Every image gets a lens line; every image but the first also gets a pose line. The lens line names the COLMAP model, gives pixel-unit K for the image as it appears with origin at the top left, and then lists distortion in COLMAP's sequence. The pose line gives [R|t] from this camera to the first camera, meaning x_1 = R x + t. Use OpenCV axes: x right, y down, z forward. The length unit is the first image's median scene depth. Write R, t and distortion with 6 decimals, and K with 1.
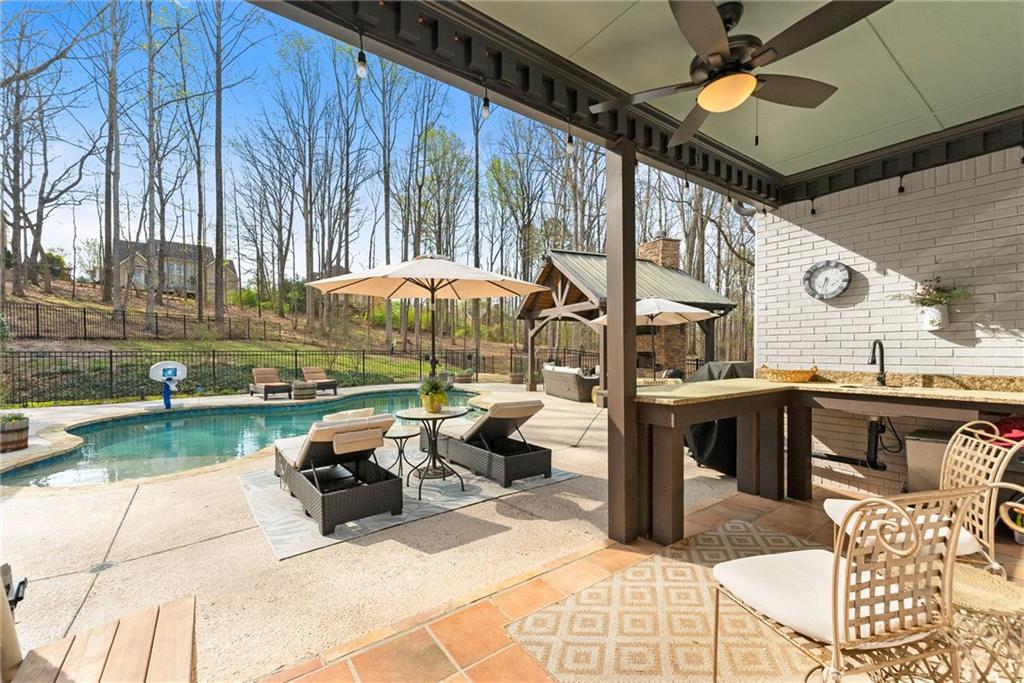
lens RADIAL K [[417.3, 0, 516.8], [0, 417.3, 347.8], [0, 0, 1]] dist [0.001433, -0.000155]
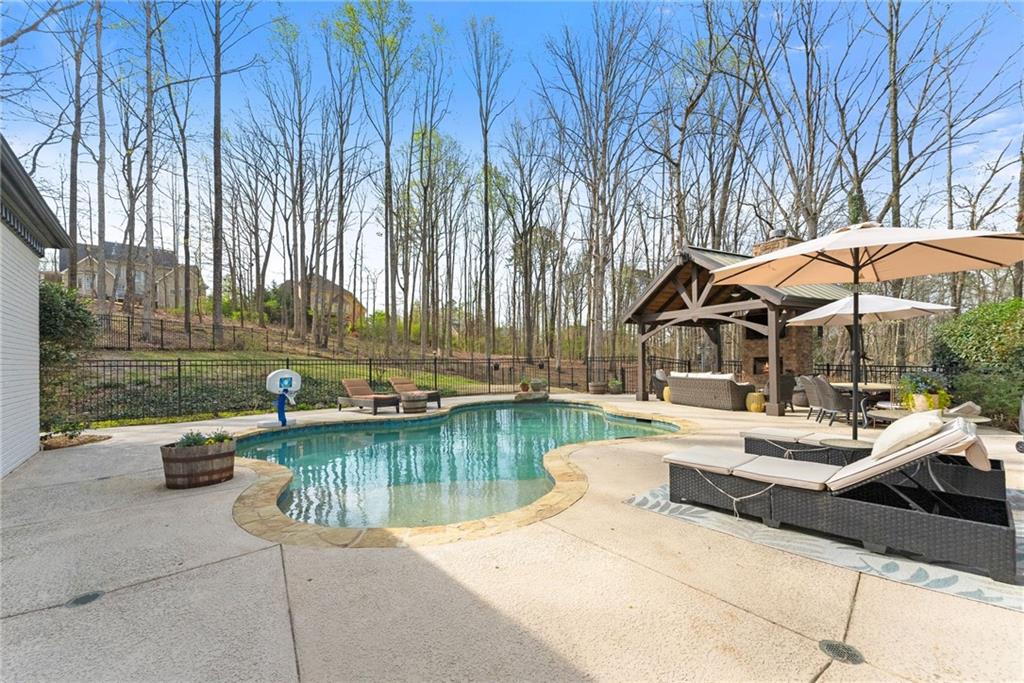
lens RADIAL K [[417.3, 0, 523.4], [0, 417.3, 356.3], [0, 0, 1]] dist [0.001433, -0.000155]
pose [[0.994695, -0.005611, 0.102715, -0.375039], [0.006875, 0.999905, -0.011963, 0.016332], [-0.102638, 0.012606, 0.994639, 0.100140]]
